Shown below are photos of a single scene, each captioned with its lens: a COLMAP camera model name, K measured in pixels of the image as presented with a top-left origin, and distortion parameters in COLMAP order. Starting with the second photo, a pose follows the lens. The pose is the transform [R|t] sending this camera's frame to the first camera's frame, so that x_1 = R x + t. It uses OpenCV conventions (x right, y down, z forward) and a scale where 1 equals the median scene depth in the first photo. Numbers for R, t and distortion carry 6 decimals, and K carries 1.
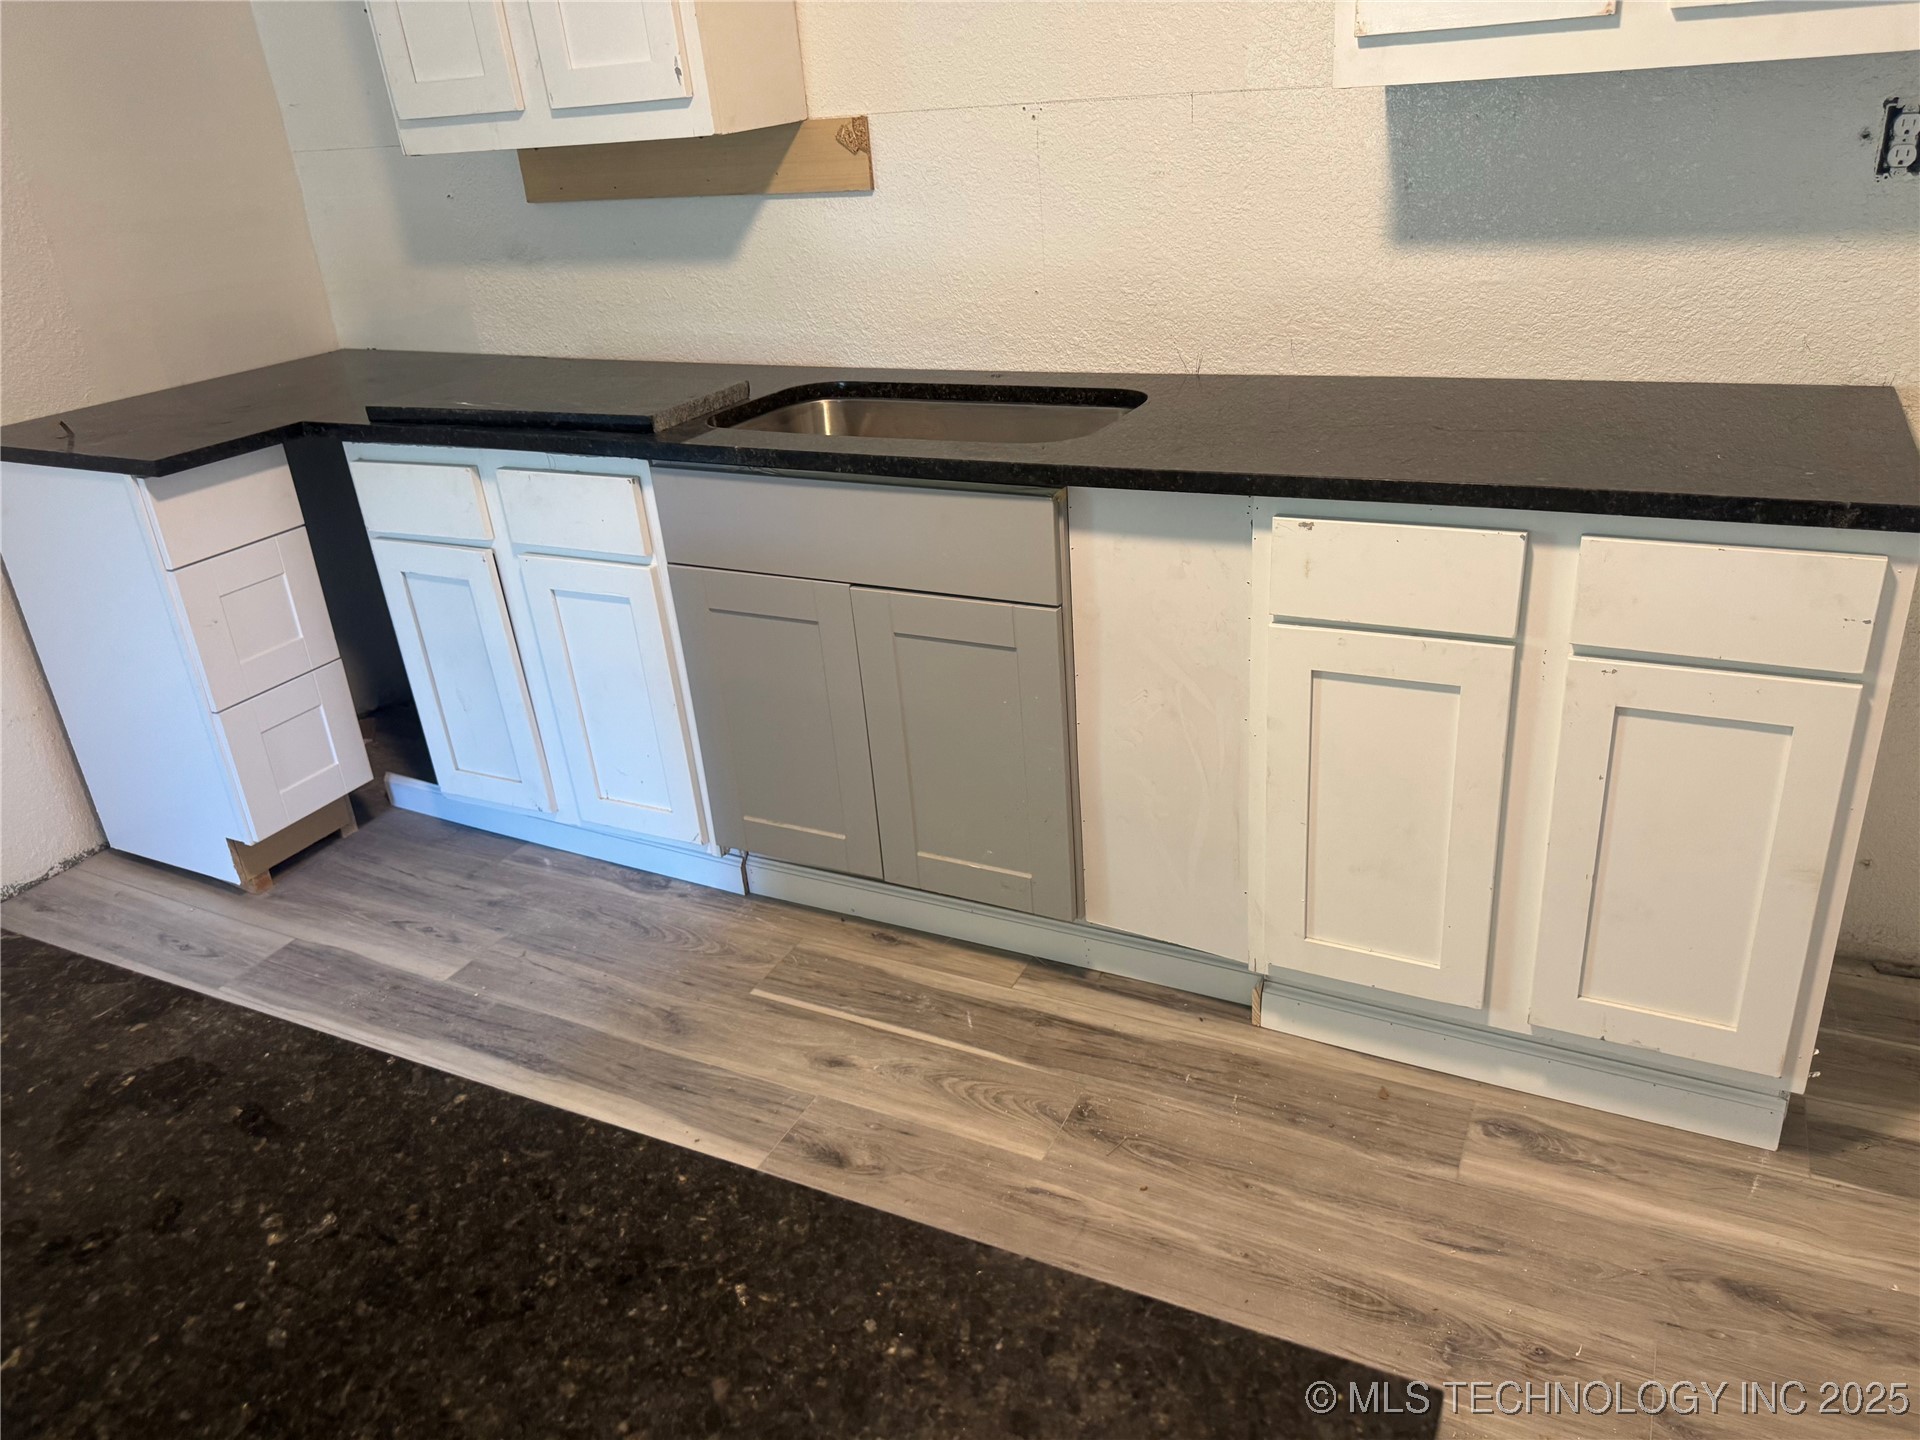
lens RADIAL K [[1373.7, 0, 960.0], [0, 1373.7, 720.0], [0, 0, 1]] dist [0.104980, -0.173211]
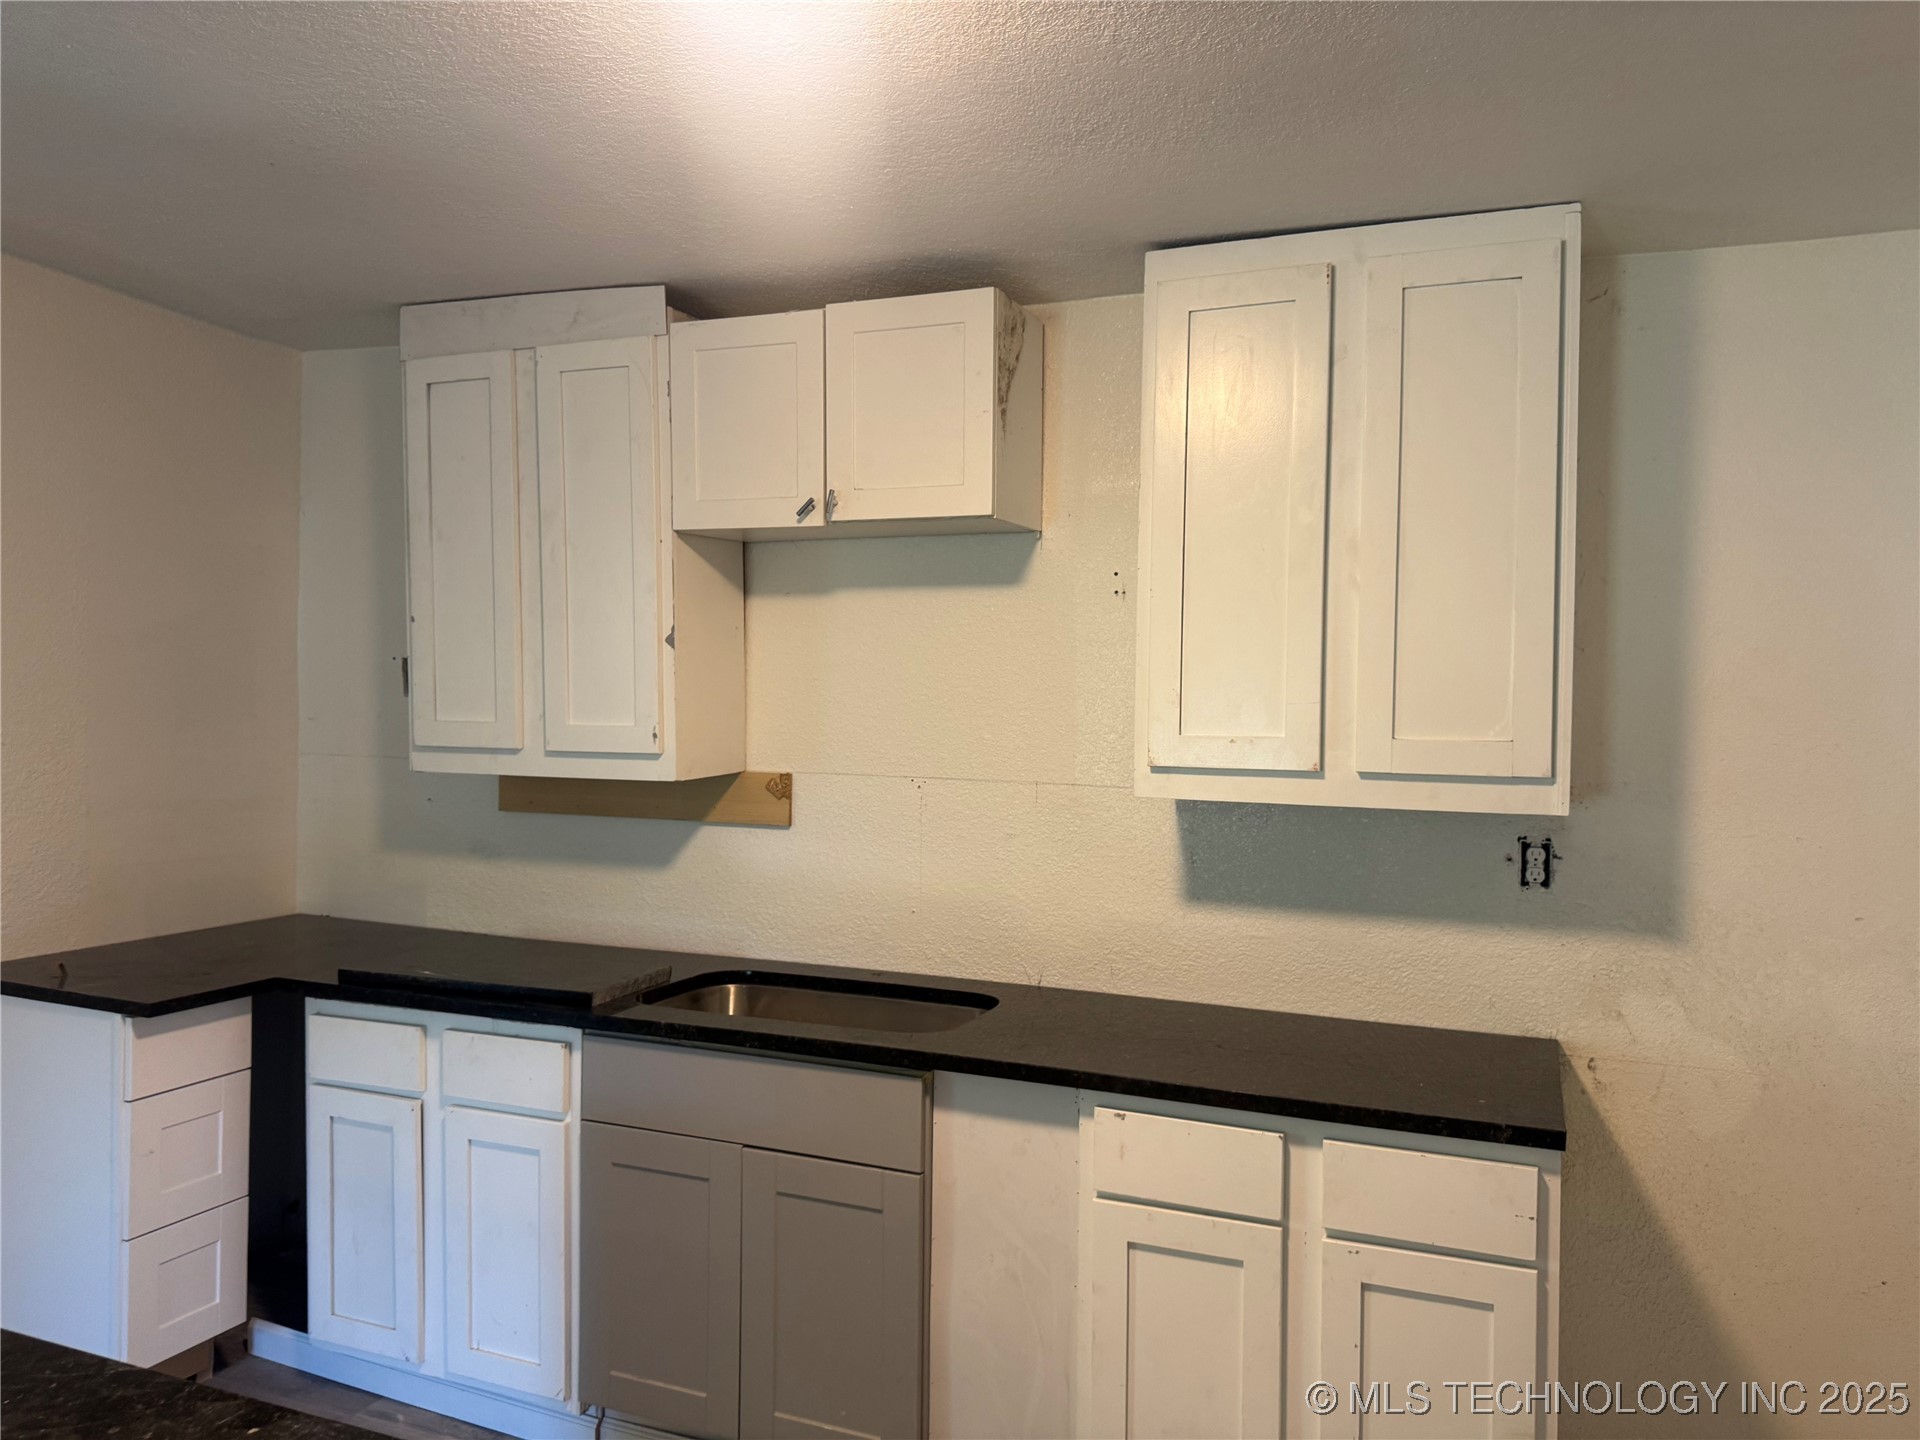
lens RADIAL K [[1373.7, 0, 960.0], [0, 1373.7, 720.0], [0, 0, 1]] dist [0.104980, -0.173211]
pose [[0.991988, 0.086083, 0.092465, -0.034526], [-0.041656, 0.913861, -0.403886, 0.036070], [-0.119268, 0.396798, 0.910124, -0.218303]]
